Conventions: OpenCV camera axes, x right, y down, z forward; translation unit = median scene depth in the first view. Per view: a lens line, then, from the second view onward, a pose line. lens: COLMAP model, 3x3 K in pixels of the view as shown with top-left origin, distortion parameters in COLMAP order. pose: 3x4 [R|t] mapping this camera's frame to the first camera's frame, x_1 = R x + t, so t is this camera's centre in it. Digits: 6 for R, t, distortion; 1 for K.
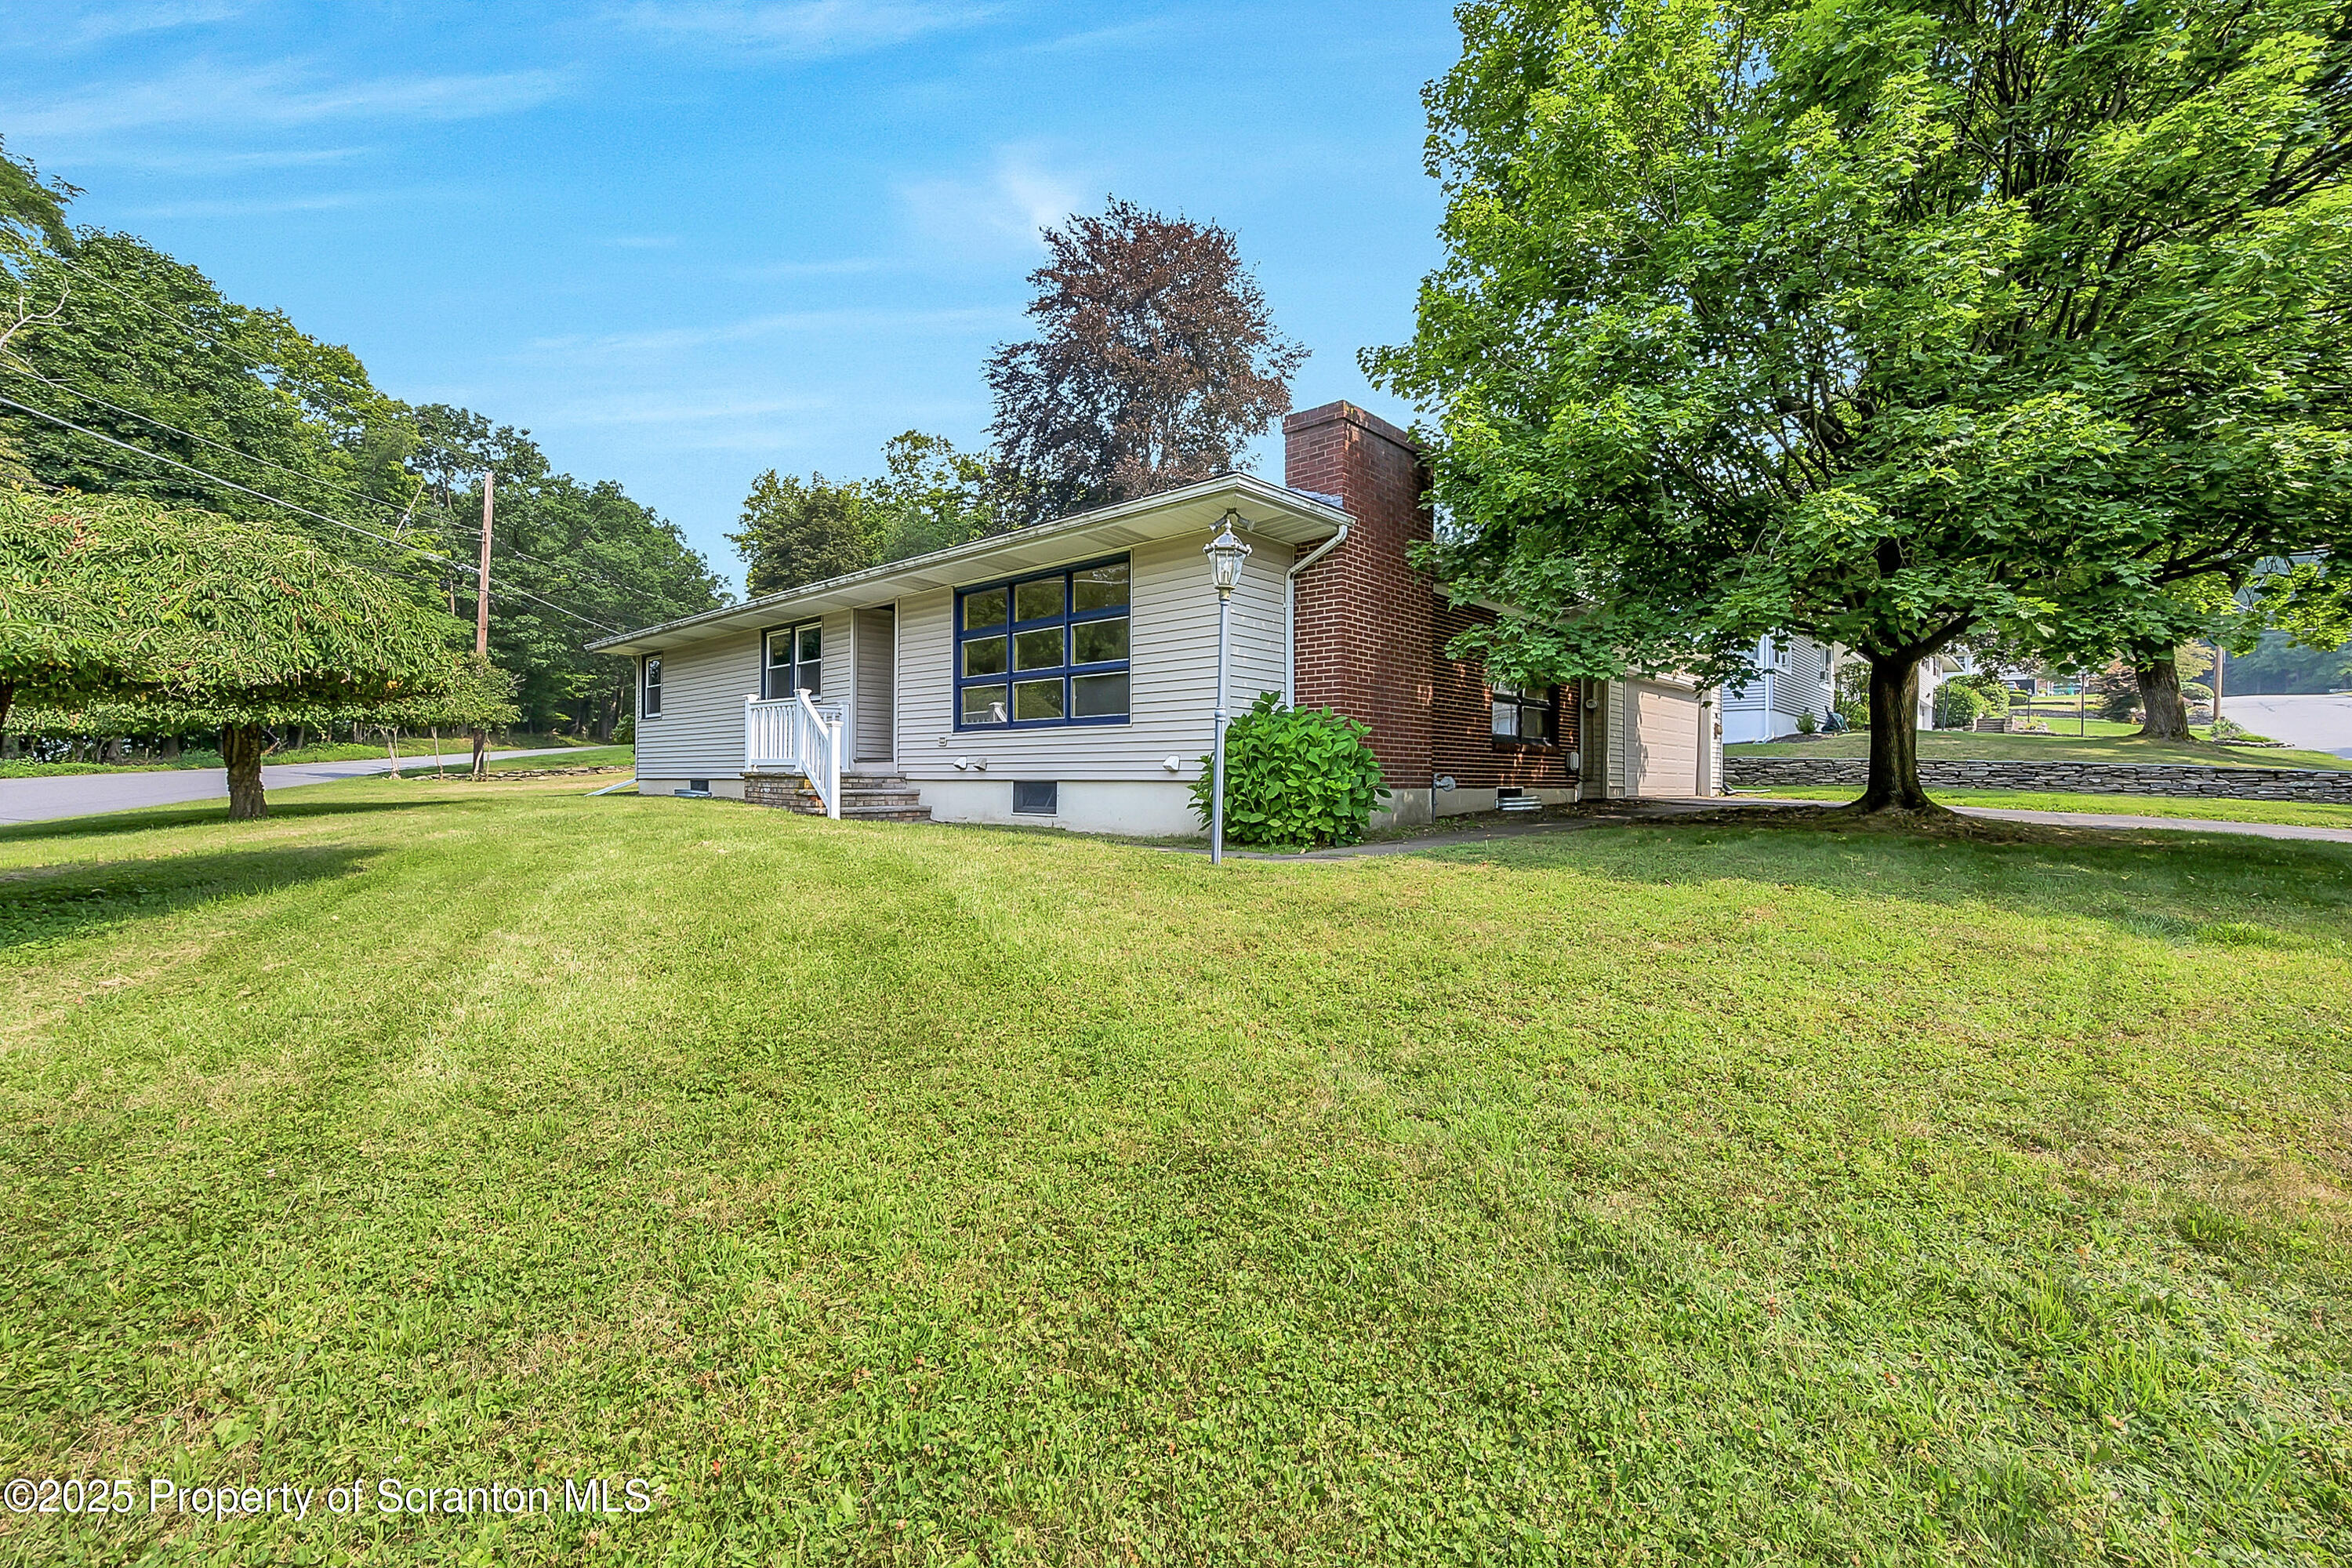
lens RADIAL K [[921.1, 0, 1181.5], [0, 921.1, 785.8], [0, 0, 1]] dist [-0.002323, 0.000322]
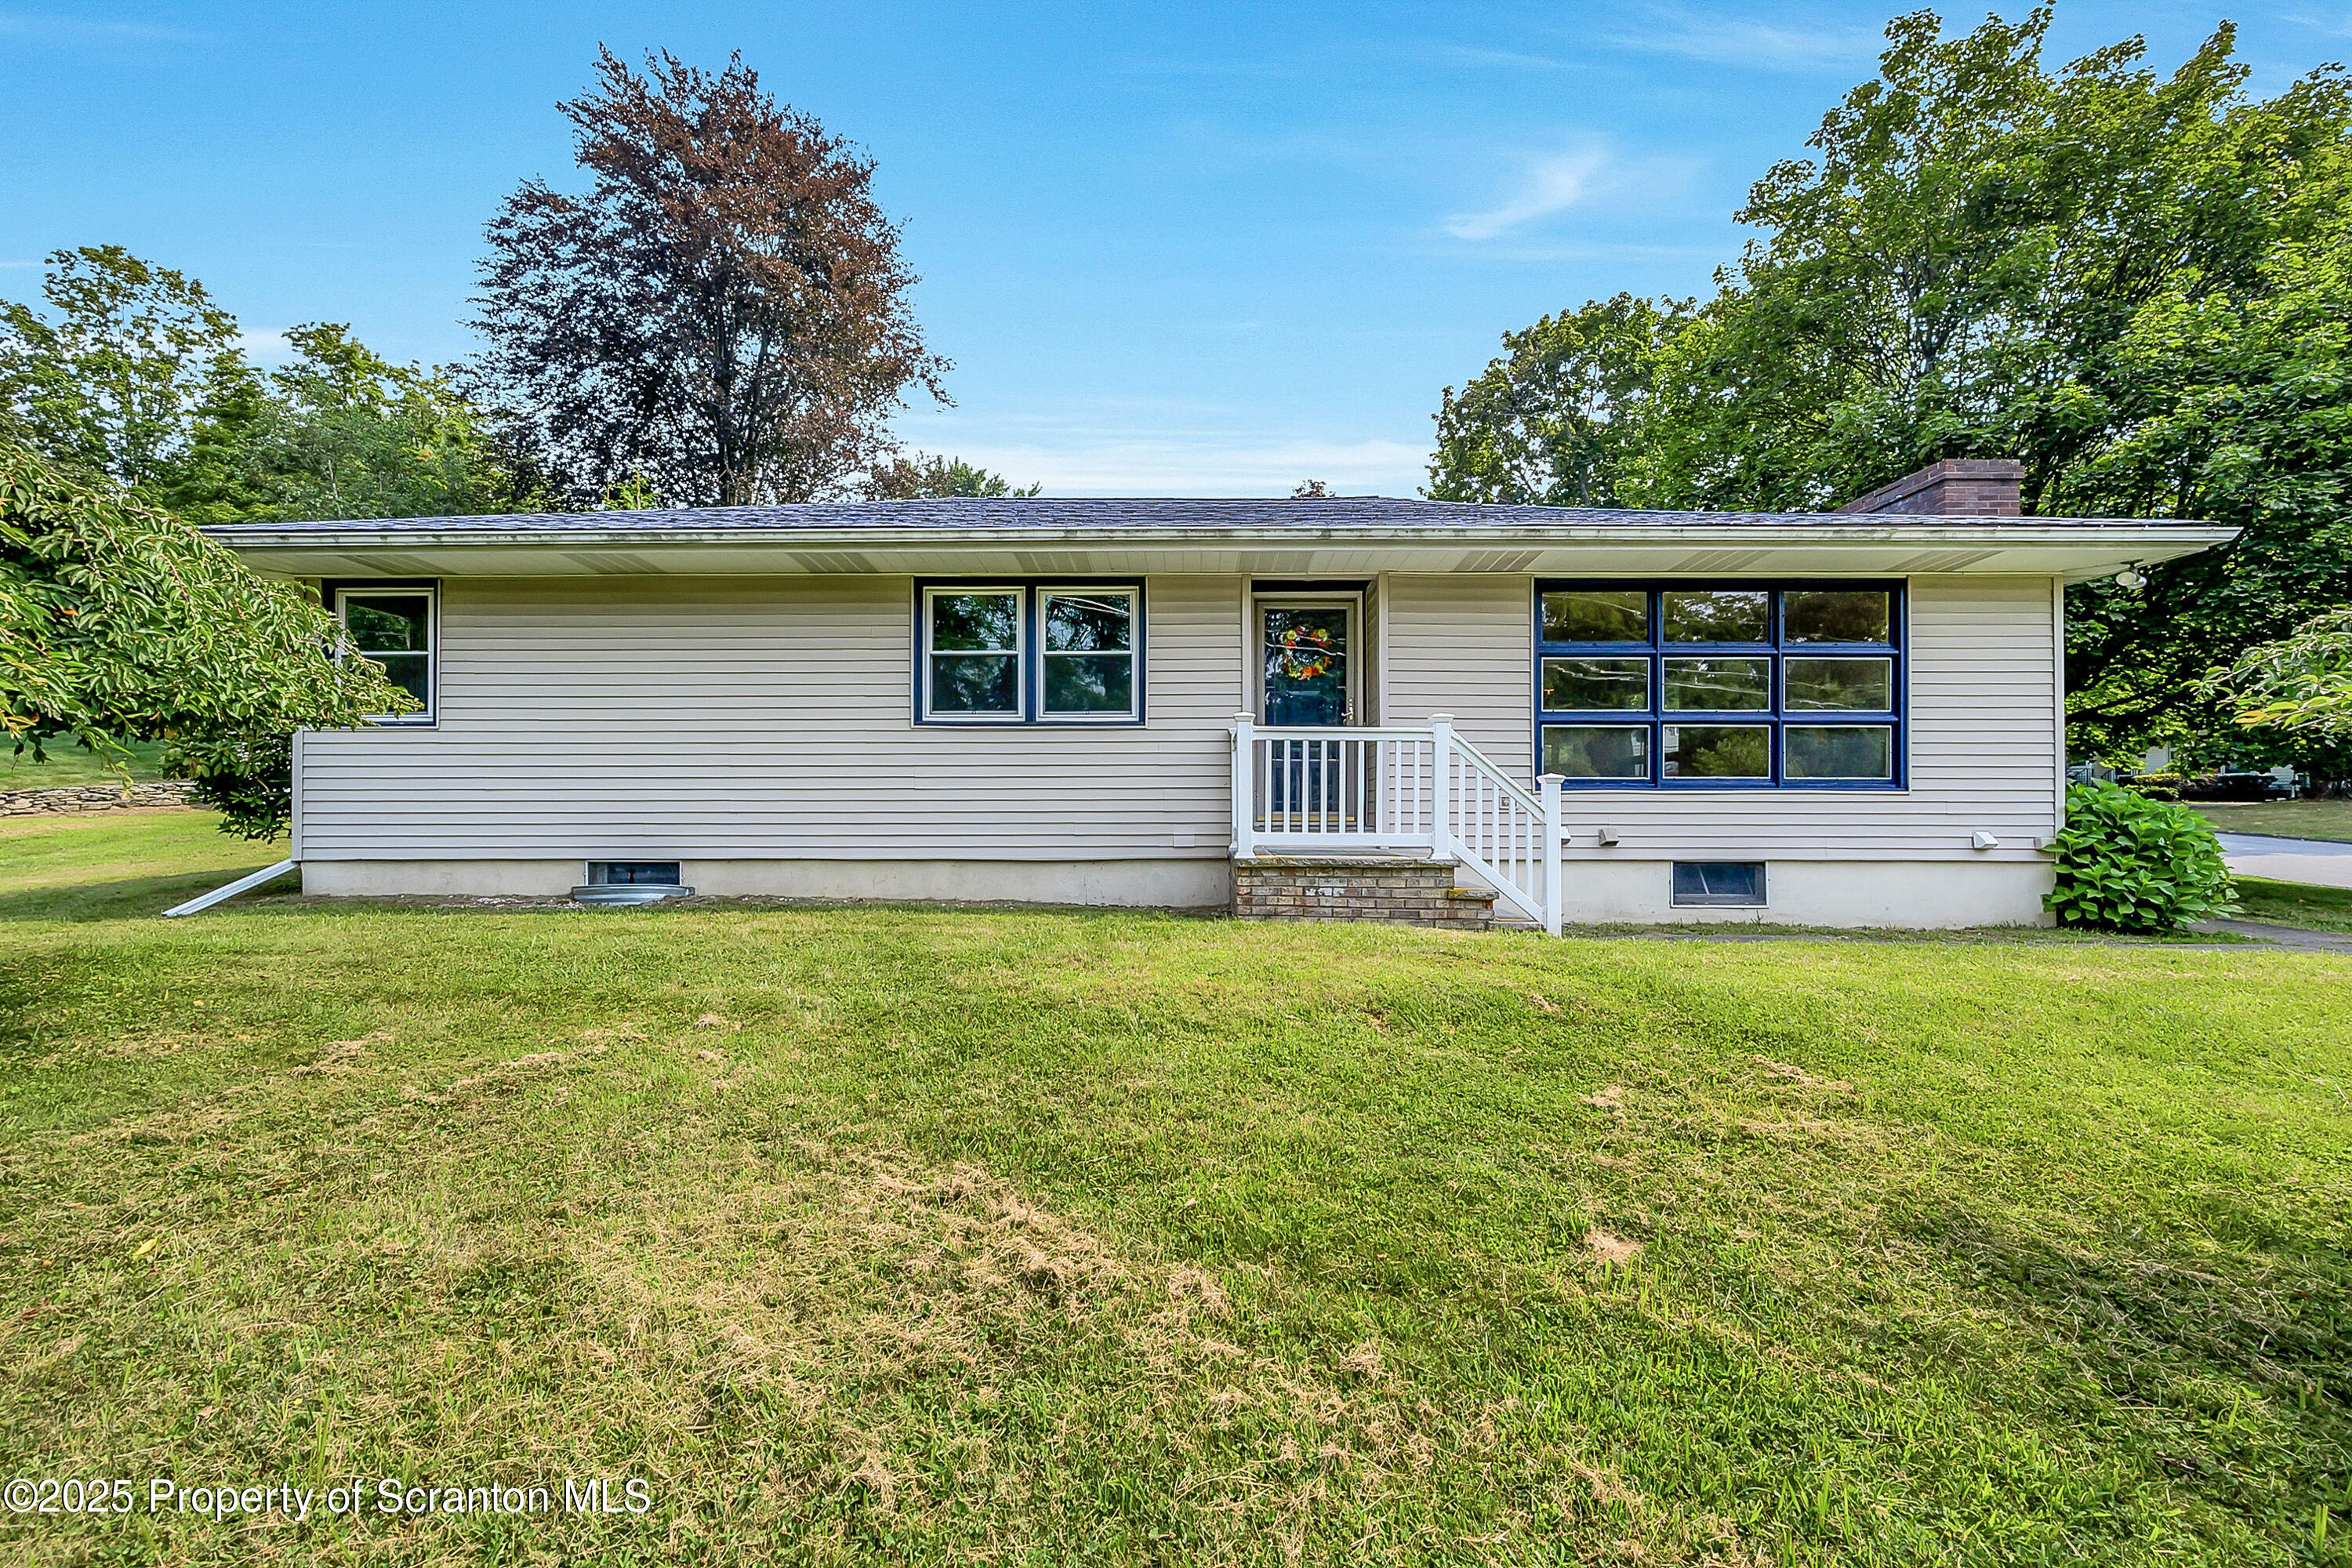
lens RADIAL K [[921.1, 0, 1181.5], [0, 921.1, 785.8], [0, 0, 1]] dist [-0.002323, 0.000322]
pose [[0.781058, 0.007592, 0.624413, -0.941552], [0.009124, 0.999681, -0.023568, -0.050968], [-0.624392, 0.024105, 0.780739, 0.694752]]
